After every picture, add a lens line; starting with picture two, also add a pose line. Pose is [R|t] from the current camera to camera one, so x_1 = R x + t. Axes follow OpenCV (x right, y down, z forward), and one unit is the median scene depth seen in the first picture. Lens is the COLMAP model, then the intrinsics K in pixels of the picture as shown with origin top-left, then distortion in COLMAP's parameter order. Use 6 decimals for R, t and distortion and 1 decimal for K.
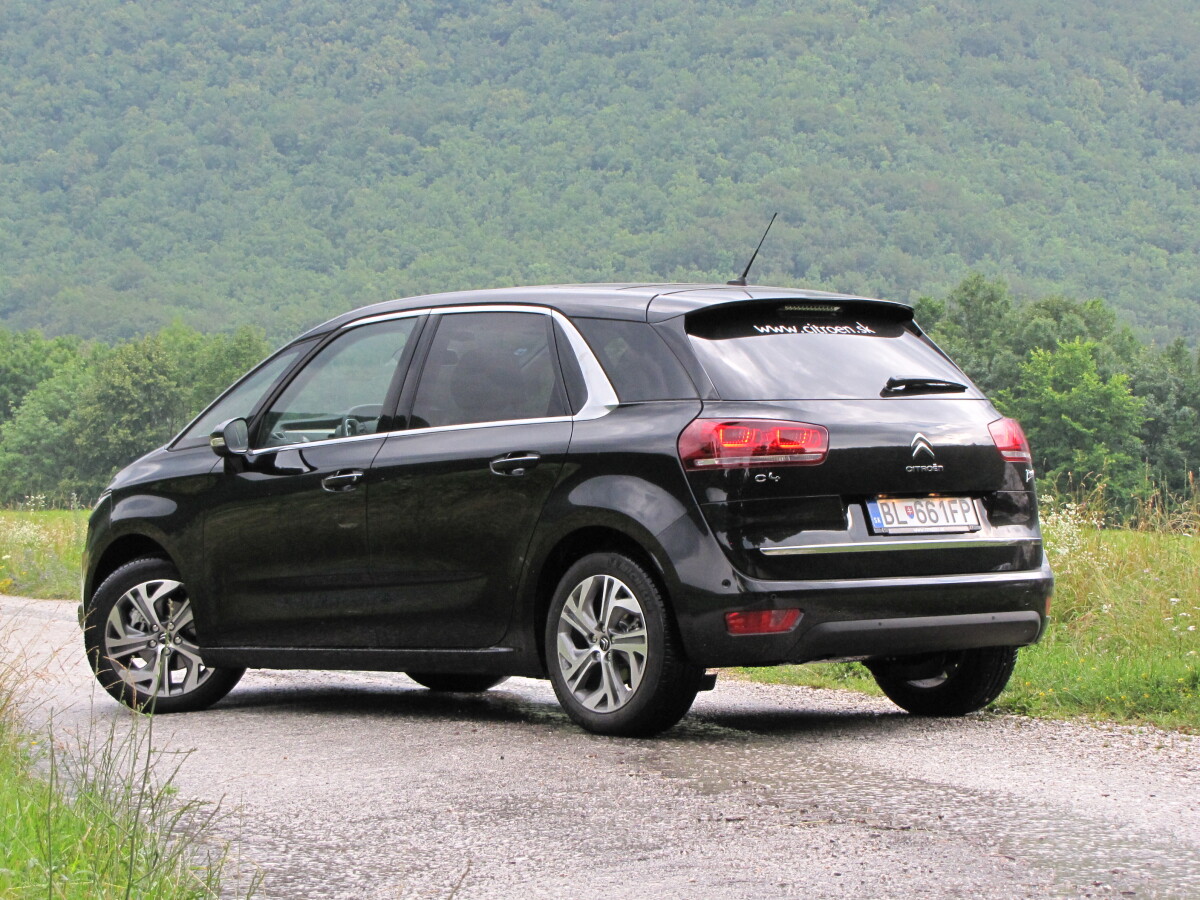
lens RADIAL K [[3681.1, 0, 600.0], [0, 3681.1, 450.0], [0, 0, 1]] dist [0.317347, 1.497553]
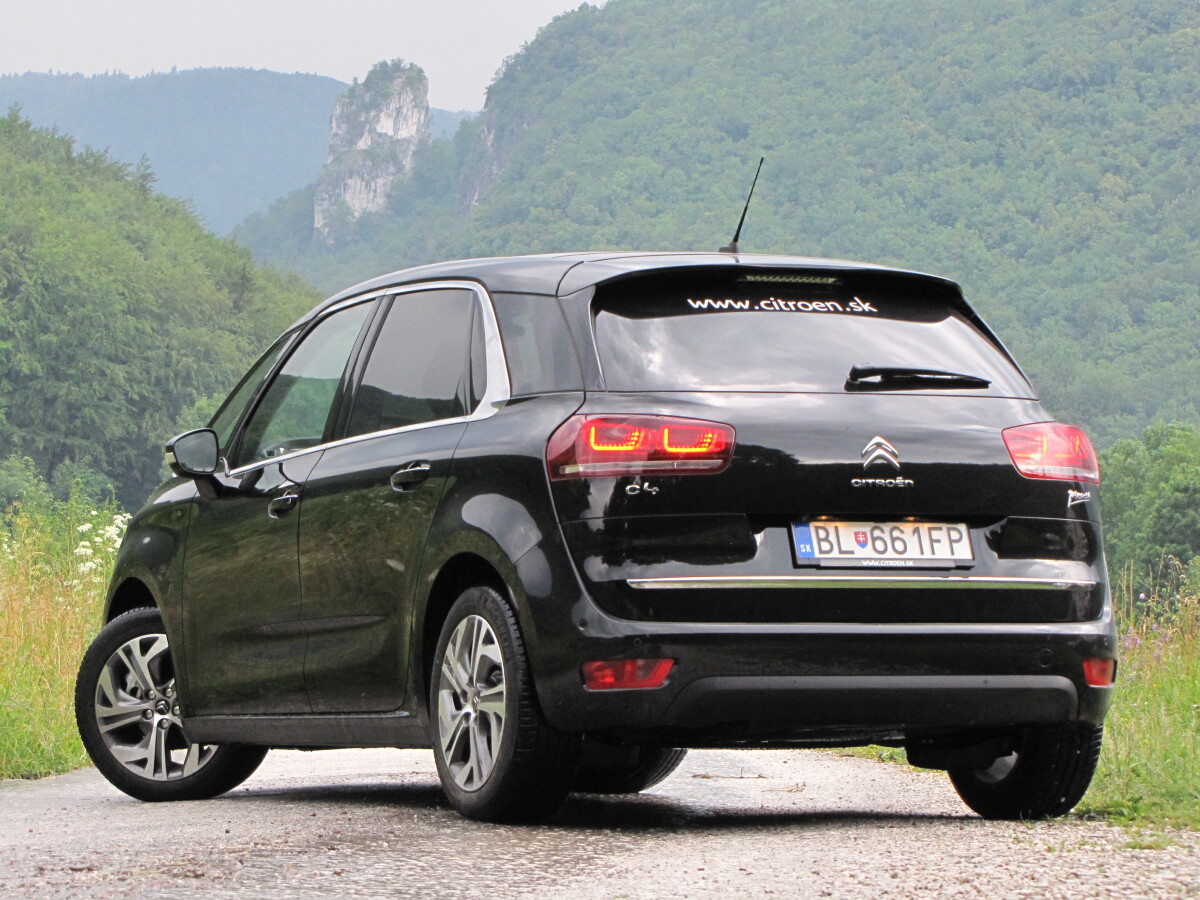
lens RADIAL K [[4839.1, 0, 600.0], [0, 4839.1, 450.0], [0, 0, 1]] dist [0.352514, 1.676771]
pose [[0.953527, 0.003790, -0.301284, 0.331858], [-0.013450, 0.999459, -0.029997, 0.028864], [0.301008, 0.032655, 0.953062, 0.022693]]
